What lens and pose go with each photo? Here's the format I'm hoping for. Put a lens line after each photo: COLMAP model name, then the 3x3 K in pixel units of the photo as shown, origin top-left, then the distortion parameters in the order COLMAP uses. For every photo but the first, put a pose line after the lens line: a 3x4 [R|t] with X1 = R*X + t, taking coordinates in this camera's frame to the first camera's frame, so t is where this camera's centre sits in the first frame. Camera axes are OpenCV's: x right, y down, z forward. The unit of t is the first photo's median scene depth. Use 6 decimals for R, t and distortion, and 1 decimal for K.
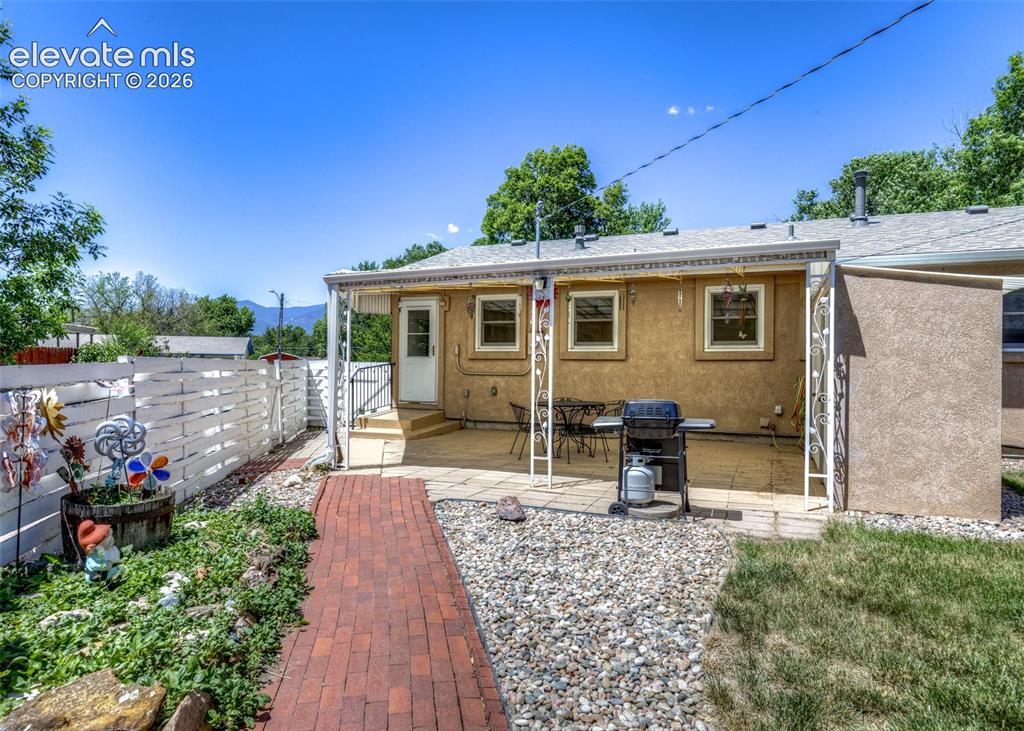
lens RADIAL K [[619.2, 0, 511.9], [0, 619.2, 367.0], [0, 0, 1]] dist [0.006863, 0.001418]
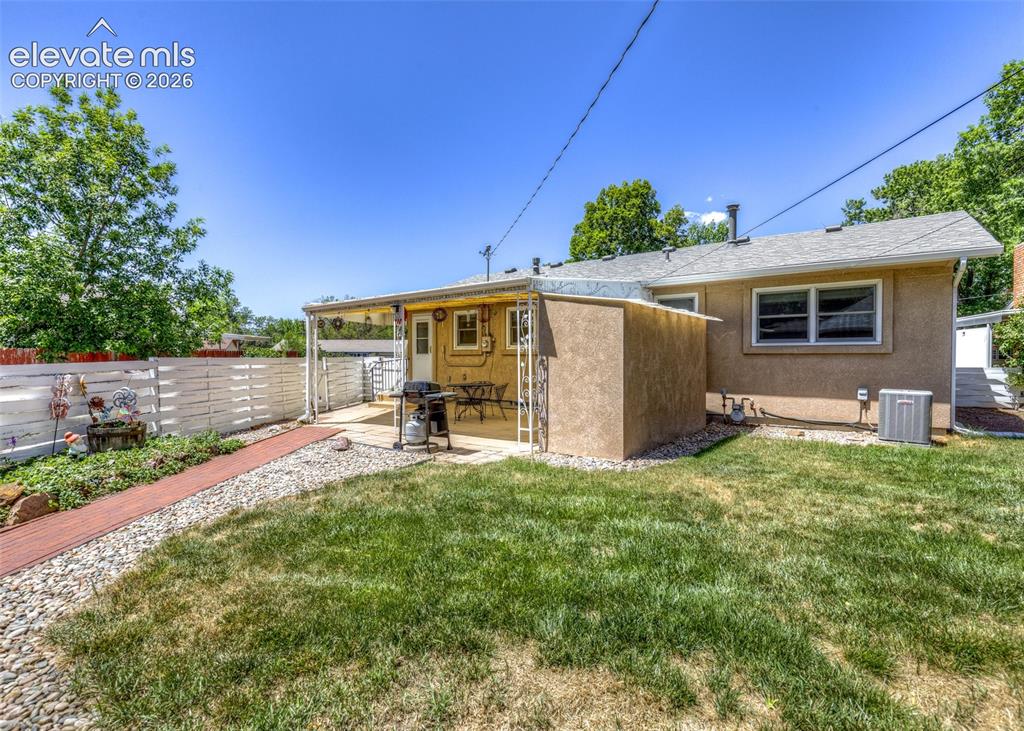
lens RADIAL K [[494.1, 0, 511.6], [0, 494.1, 364.7], [0, 0, 1]] dist [0.009626, -0.000387]
pose [[0.970889, -0.006590, -0.239438, 0.384541], [0.009048, 0.999917, 0.009165, 0.000490], [0.239357, -0.011065, 0.970868, -0.107746]]
